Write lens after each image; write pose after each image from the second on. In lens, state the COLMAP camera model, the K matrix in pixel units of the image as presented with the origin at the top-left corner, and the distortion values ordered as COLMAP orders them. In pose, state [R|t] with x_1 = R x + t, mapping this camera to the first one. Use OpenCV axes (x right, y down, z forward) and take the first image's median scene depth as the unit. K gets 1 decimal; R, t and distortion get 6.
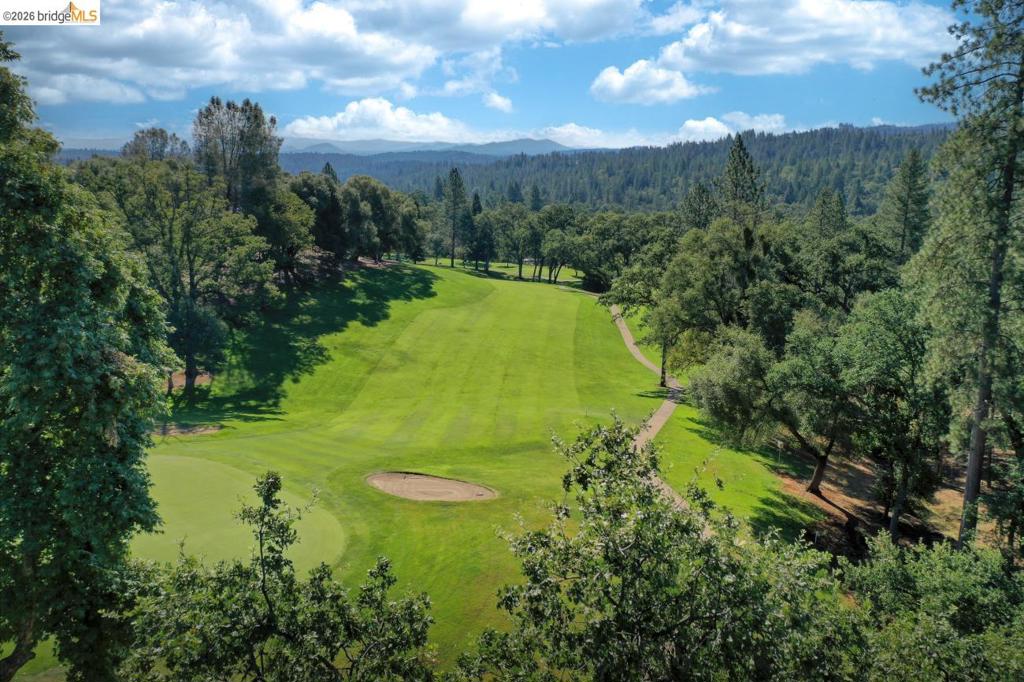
lens RADIAL K [[810.7, 0, 512.0], [0, 810.7, 341.0], [0, 0, 1]] dist [0.002882, -0.000408]
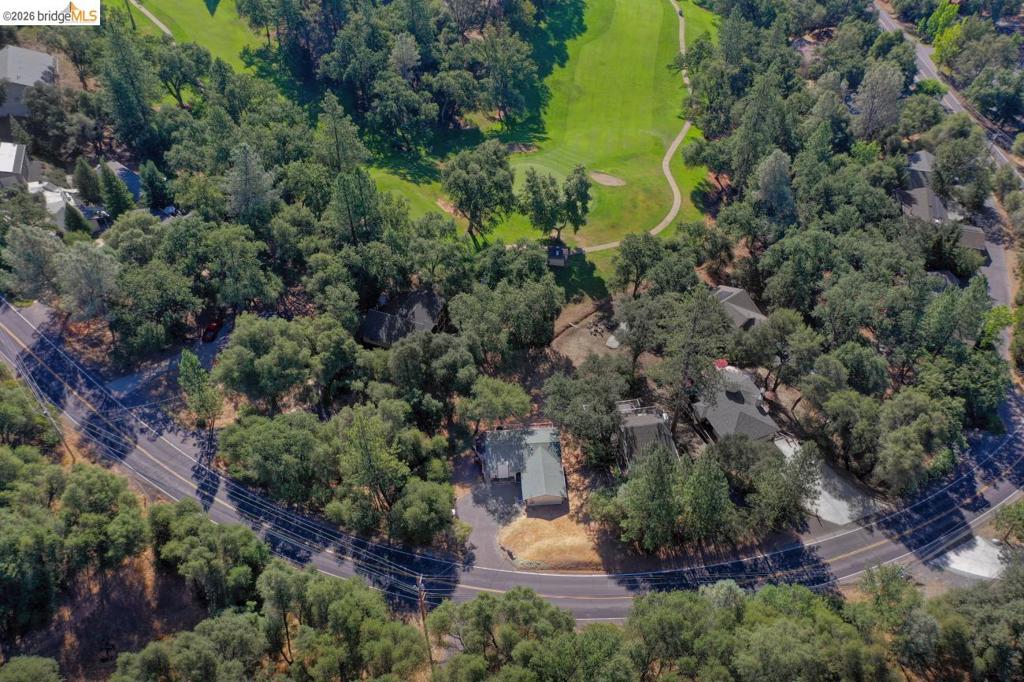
lens RADIAL K [[810.7, 0, 512.0], [0, 810.7, 341.0], [0, 0, 1]] dist [0.002882, -0.000408]
pose [[0.995799, 0.061674, -0.067675, -0.118023], [-0.014099, 0.833591, 0.552202, -0.622988], [0.090470, -0.548928, 0.830959, -1.273645]]
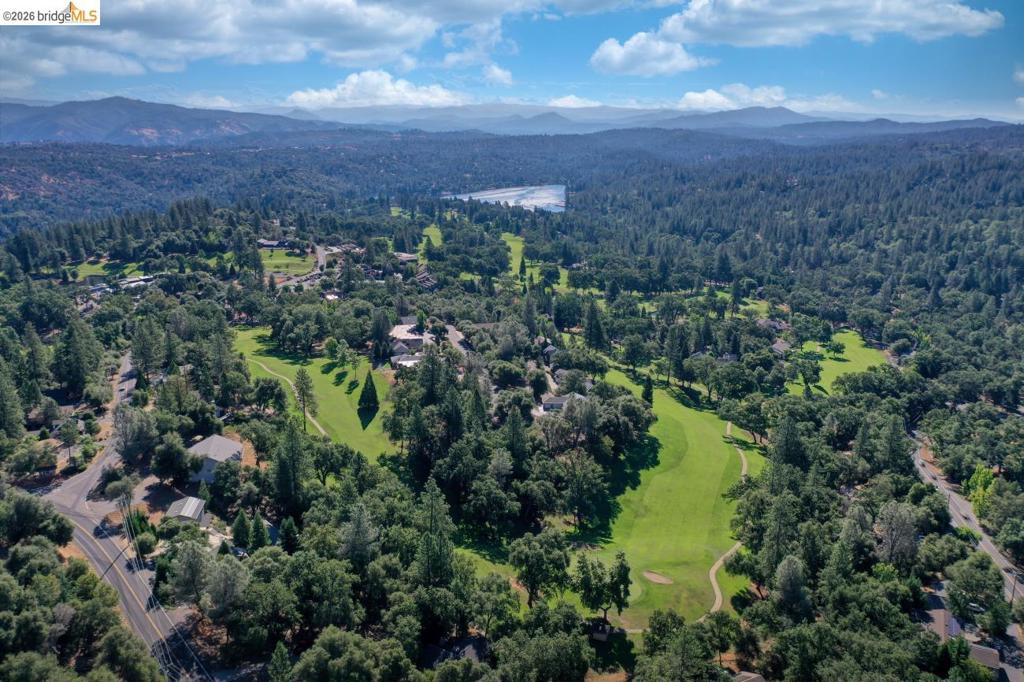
lens RADIAL K [[810.7, 0, 512.0], [0, 810.7, 341.0], [0, 0, 1]] dist [0.002882, -0.000408]
pose [[0.964414, 0.070651, -0.254781, 0.081077], [-0.059387, 0.996898, 0.051647, -0.620962], [0.257639, -0.034678, 0.965619, -1.651361]]
